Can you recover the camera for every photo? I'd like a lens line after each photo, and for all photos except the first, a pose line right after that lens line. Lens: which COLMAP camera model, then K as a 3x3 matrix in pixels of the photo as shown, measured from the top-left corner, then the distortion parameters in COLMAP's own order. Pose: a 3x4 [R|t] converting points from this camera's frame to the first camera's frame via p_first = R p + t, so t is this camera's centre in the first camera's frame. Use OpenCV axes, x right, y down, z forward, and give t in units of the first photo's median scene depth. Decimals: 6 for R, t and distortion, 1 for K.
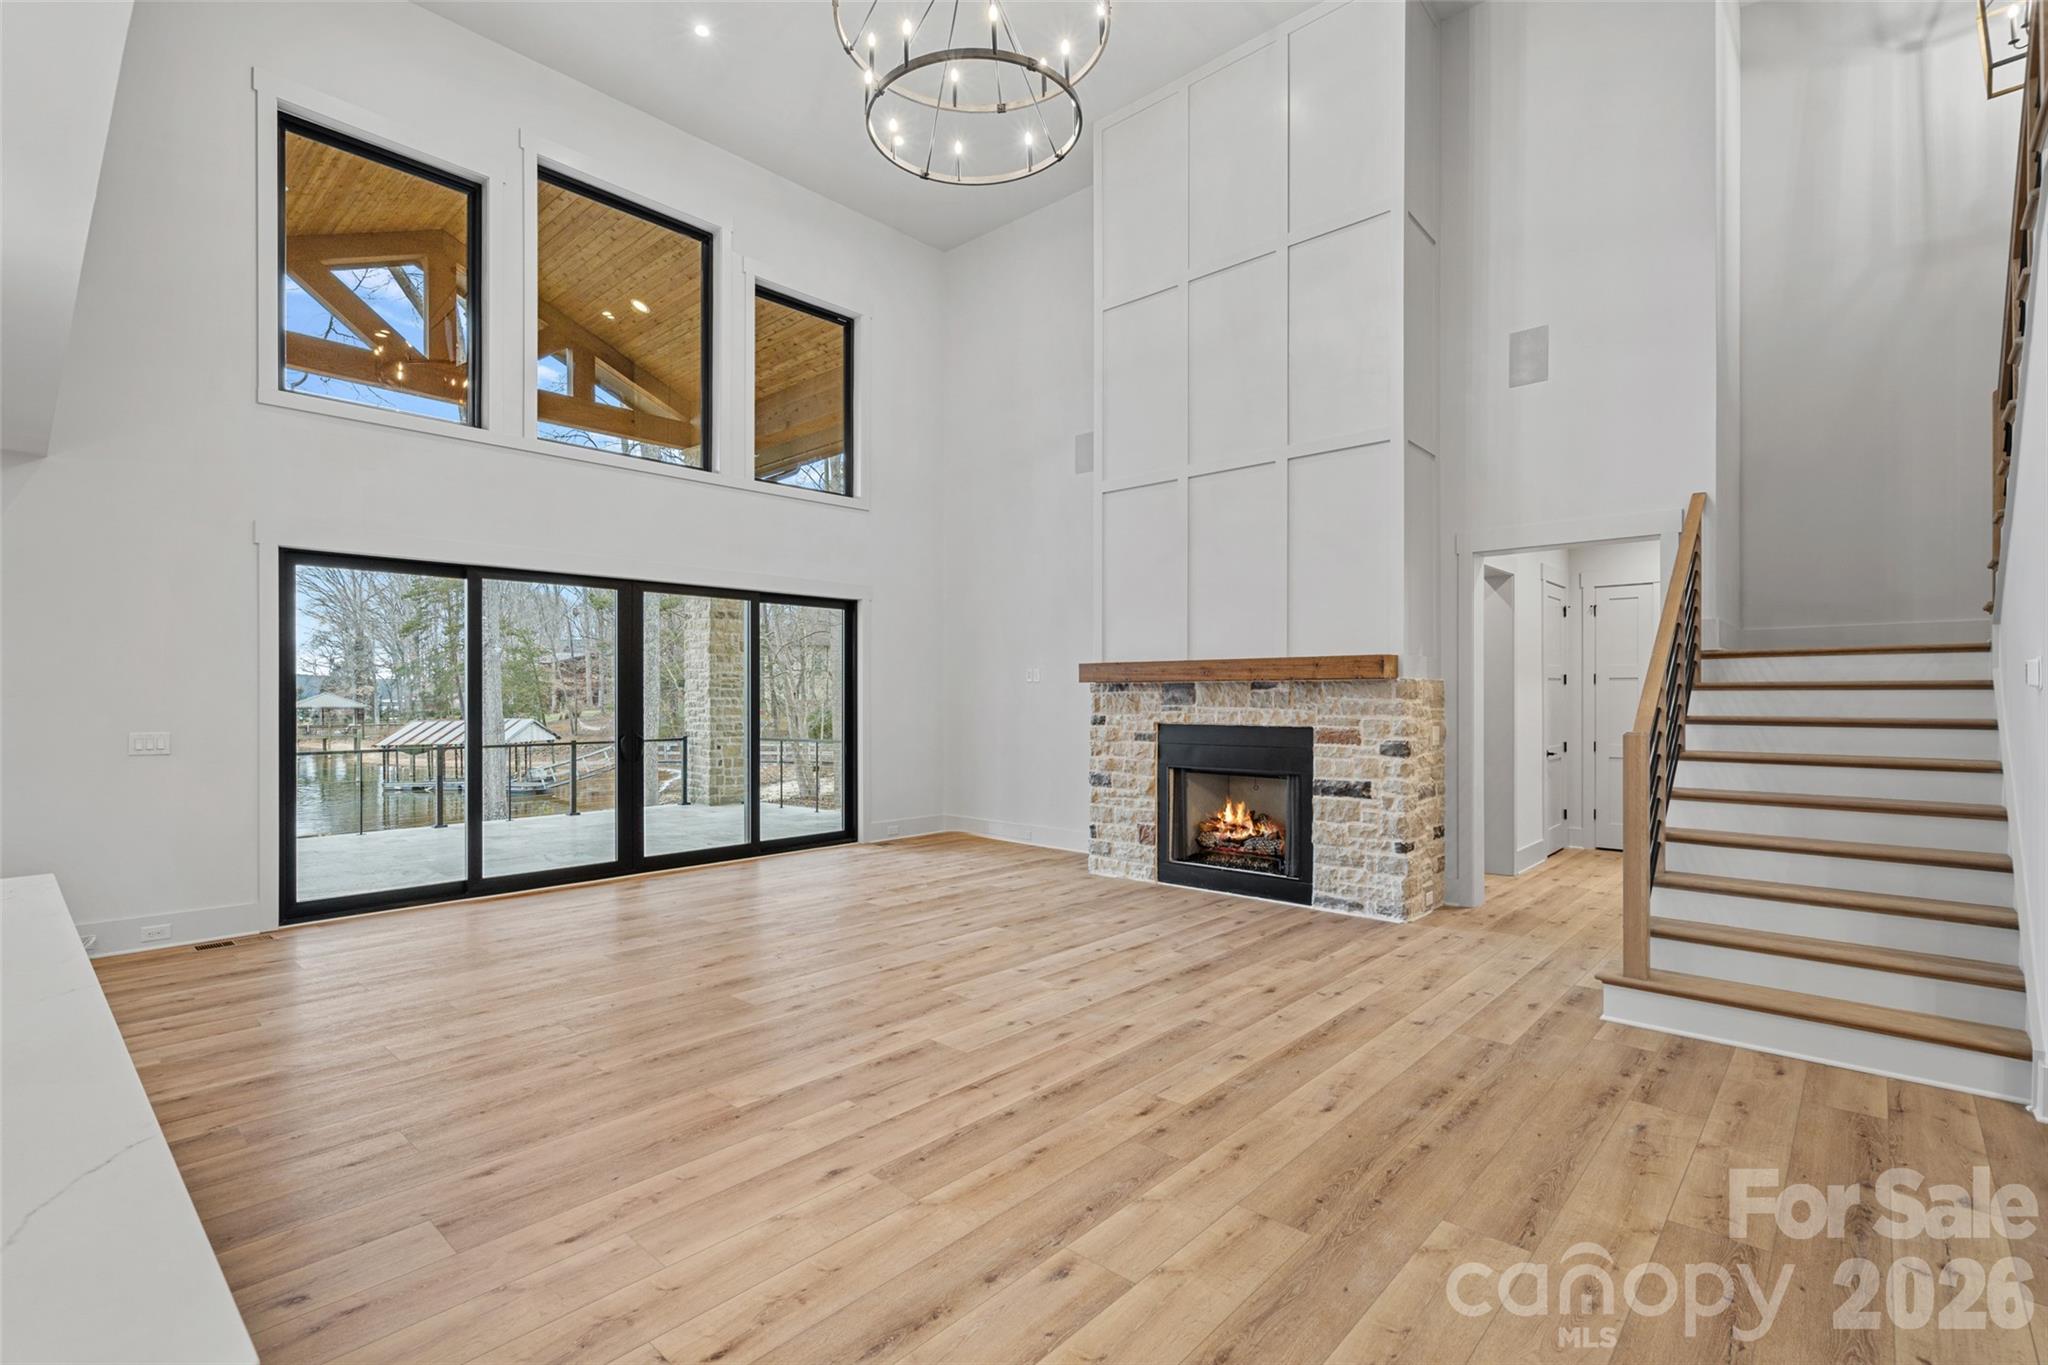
lens RADIAL K [[936.1, 0, 1016.3], [0, 936.1, 696.6], [0, 0, 1]] dist [-0.002094, 0.001928]
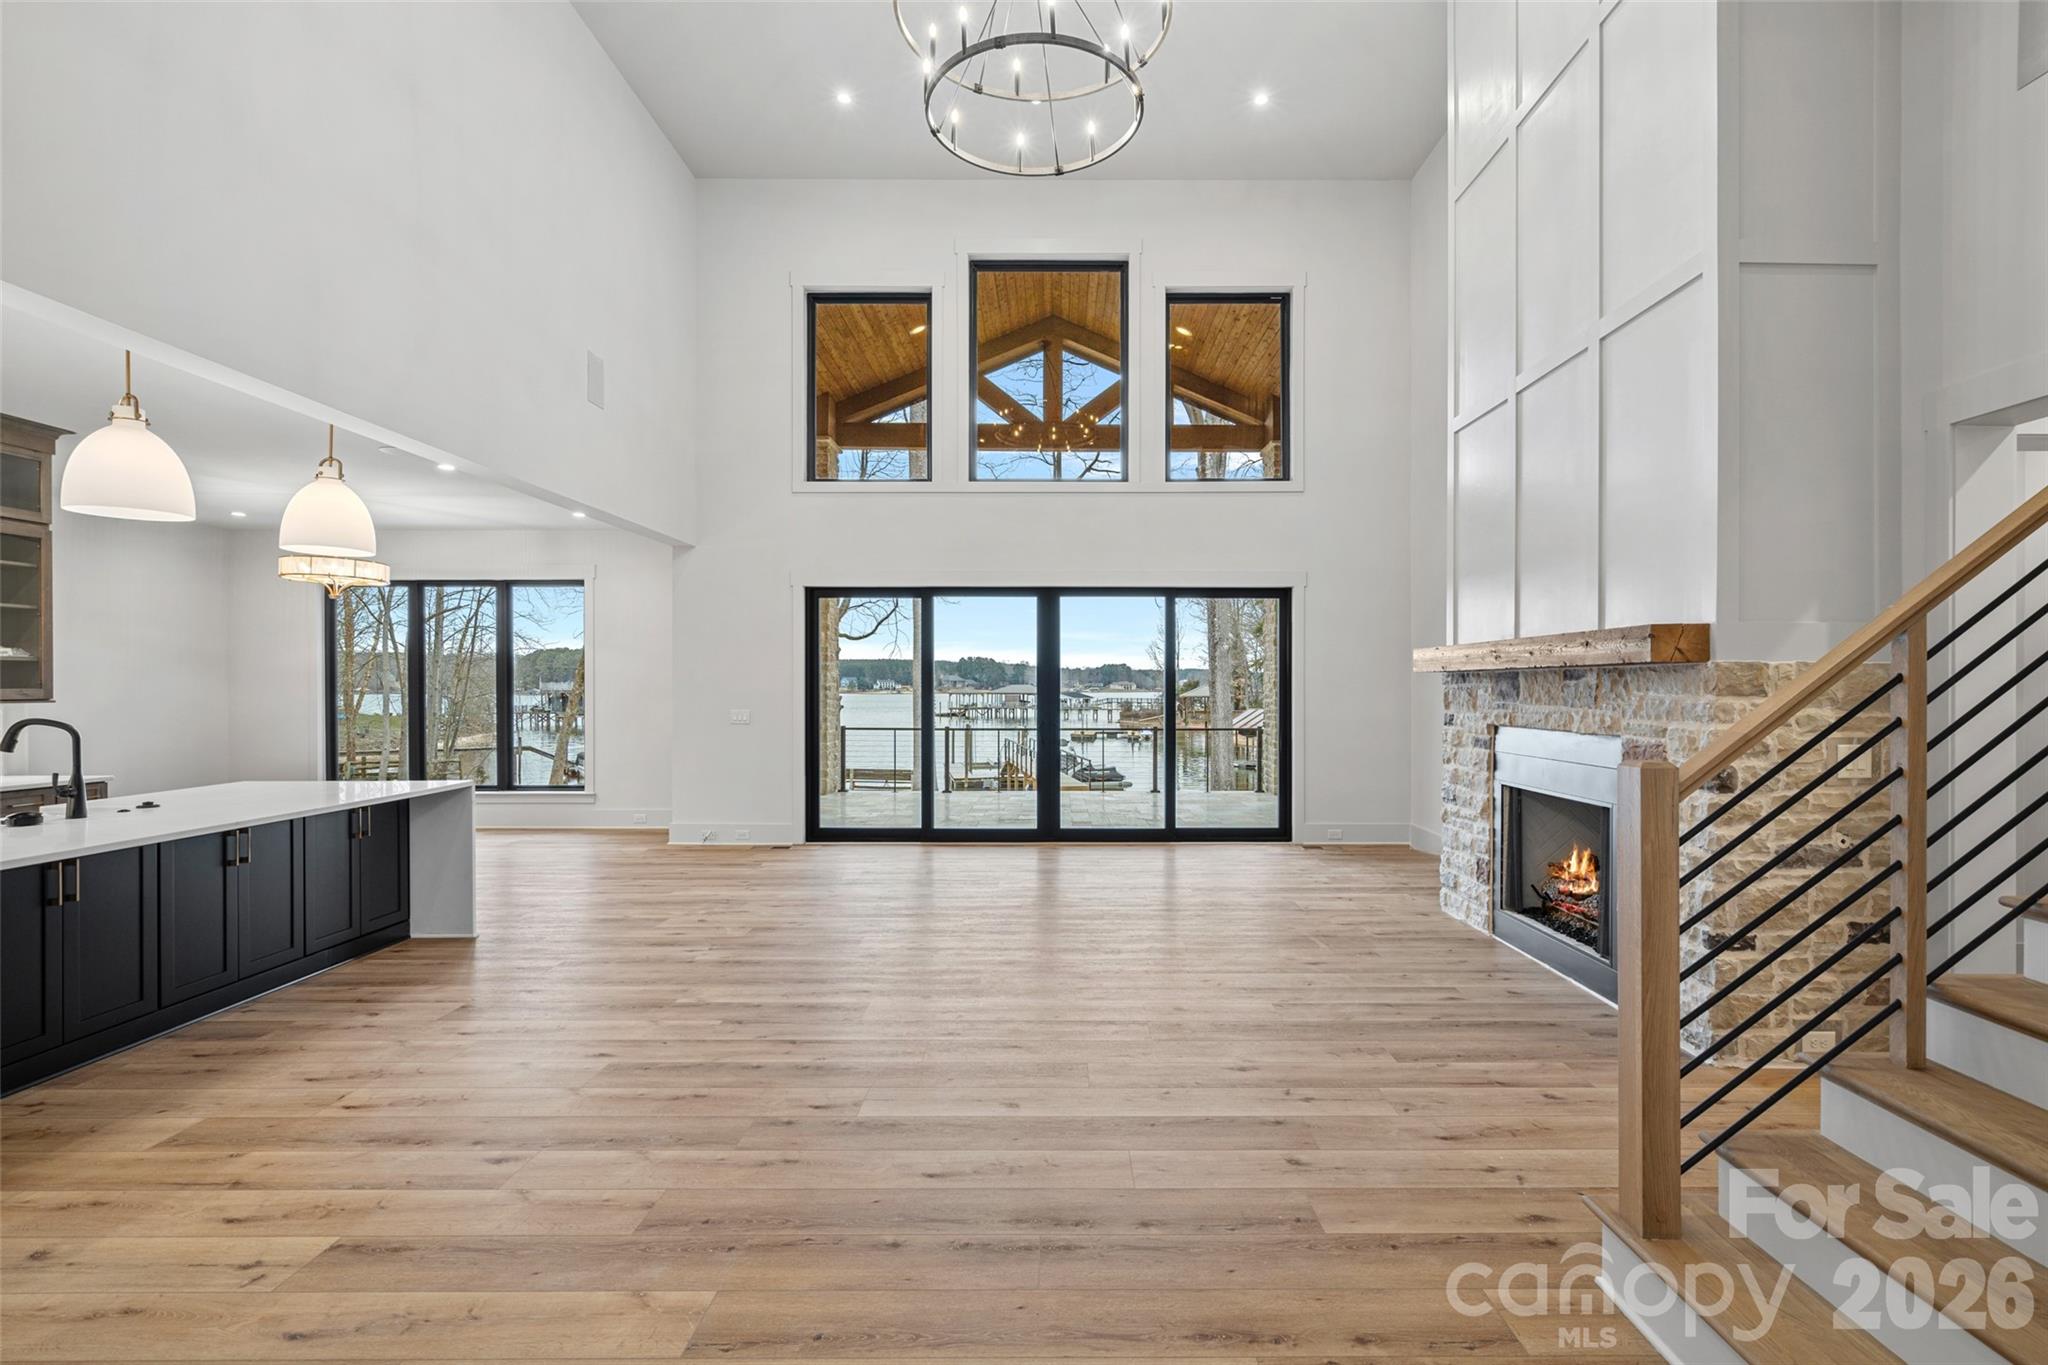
lens RADIAL K [[936.1, 0, 1061.1], [0, 936.1, 690.6], [0, 0, 1]] dist [-0.002094, 0.001928]
pose [[0.681383, 0.004740, -0.731912, 0.565518], [-0.003010, 0.999989, 0.003674, -0.001842], [0.731921, -0.000300, 0.681390, 0.276745]]
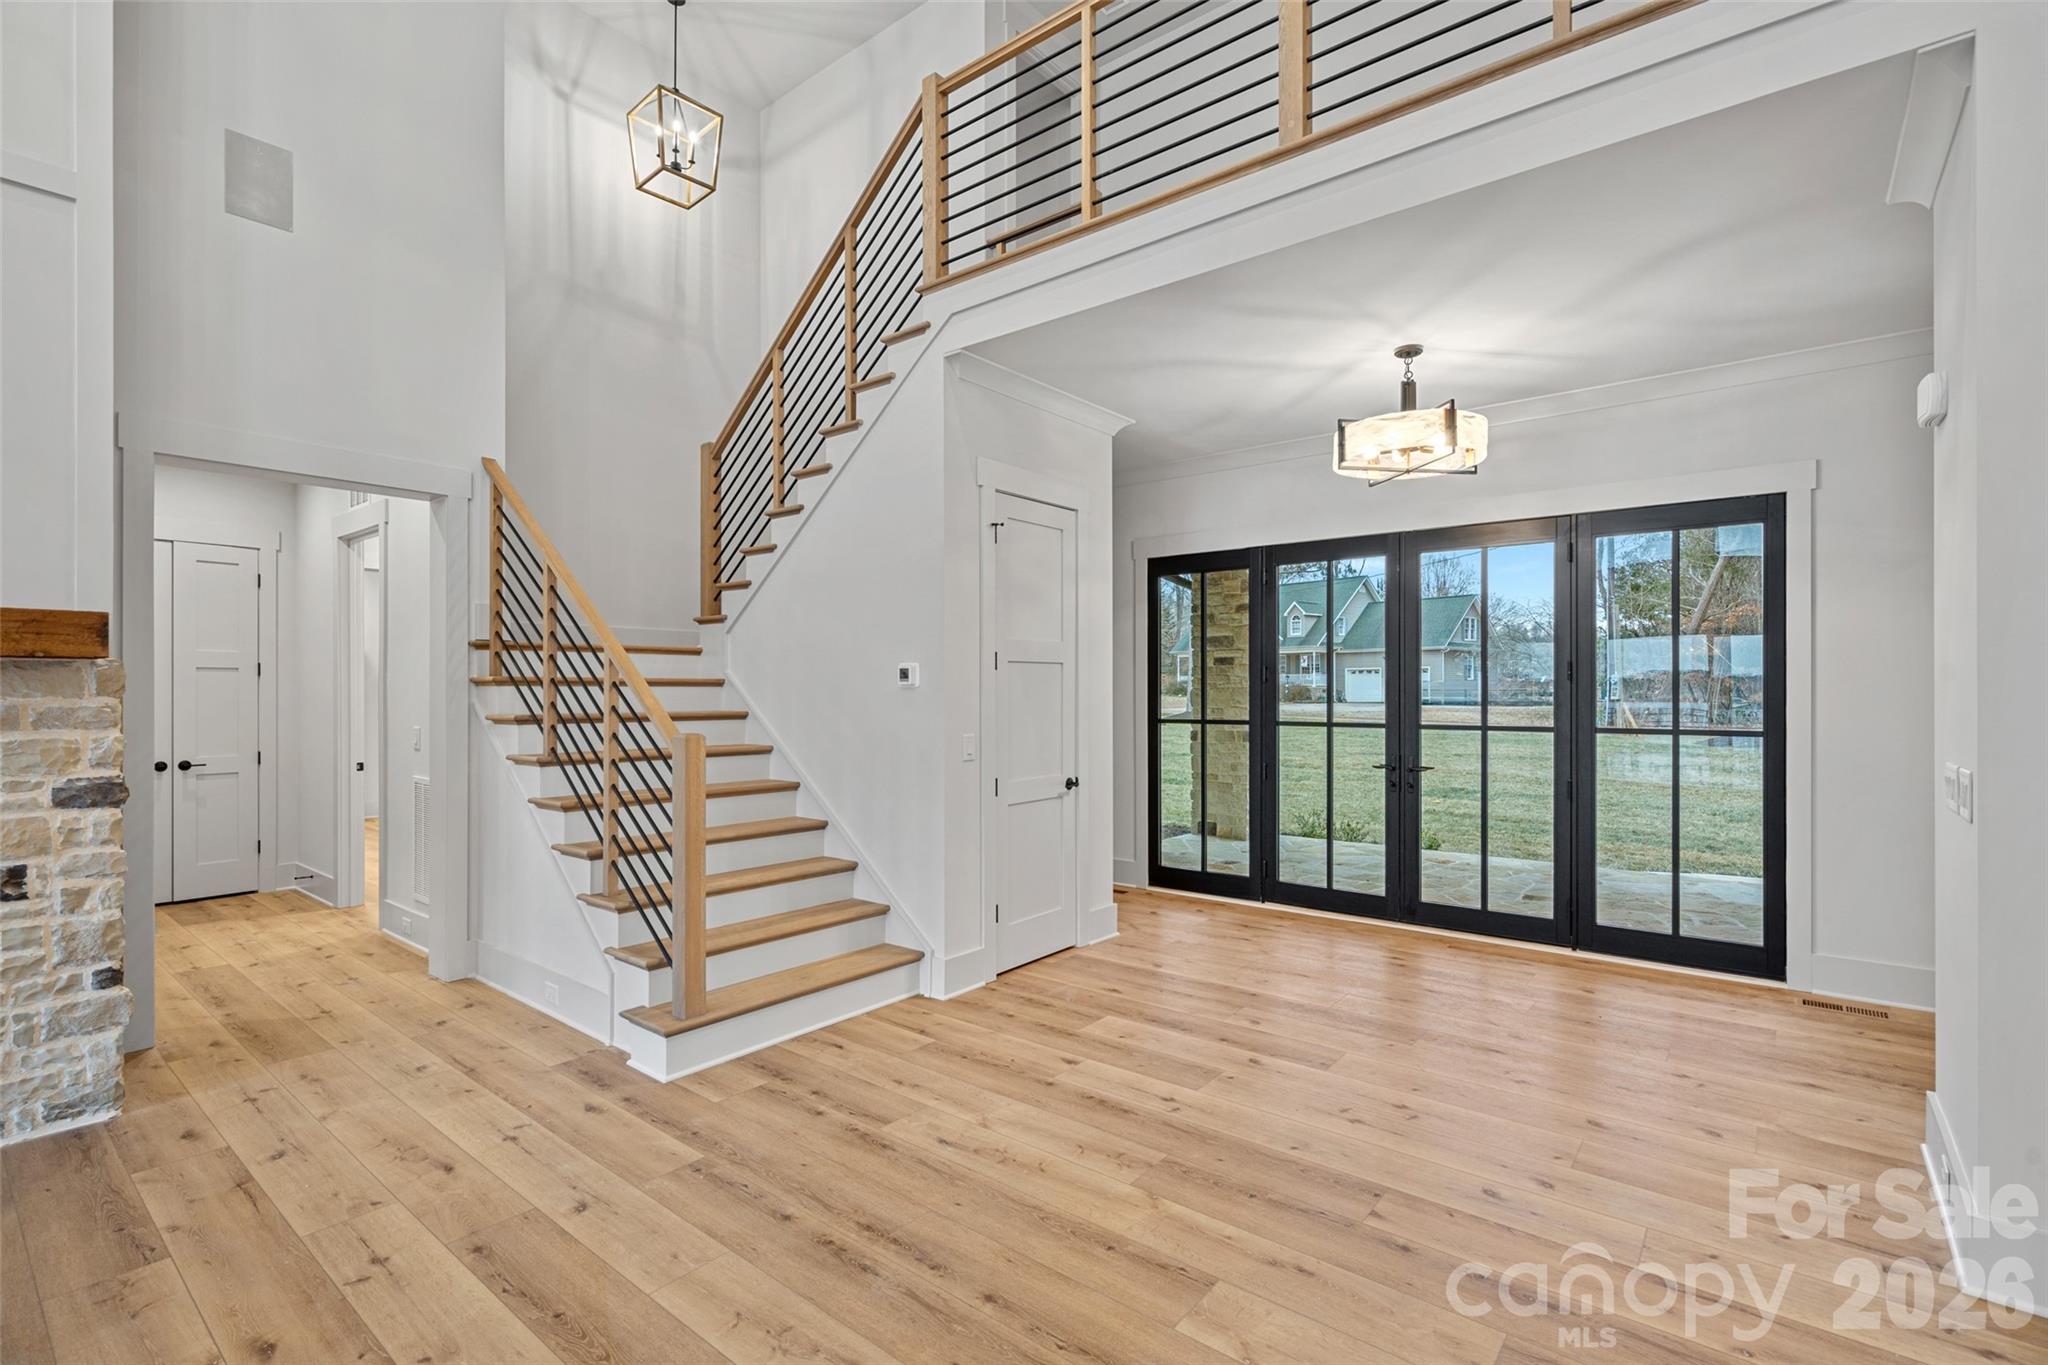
lens RADIAL K [[936.1, 0, 1030.9], [0, 936.1, 688.9], [0, 0, 1]] dist [-0.002094, 0.001928]
pose [[-0.064708, 0.001661, 0.997903, -0.154698], [0.001118, 0.999998, -0.001592, -0.001116], [-0.997904, 0.001013, -0.064709, 0.508812]]
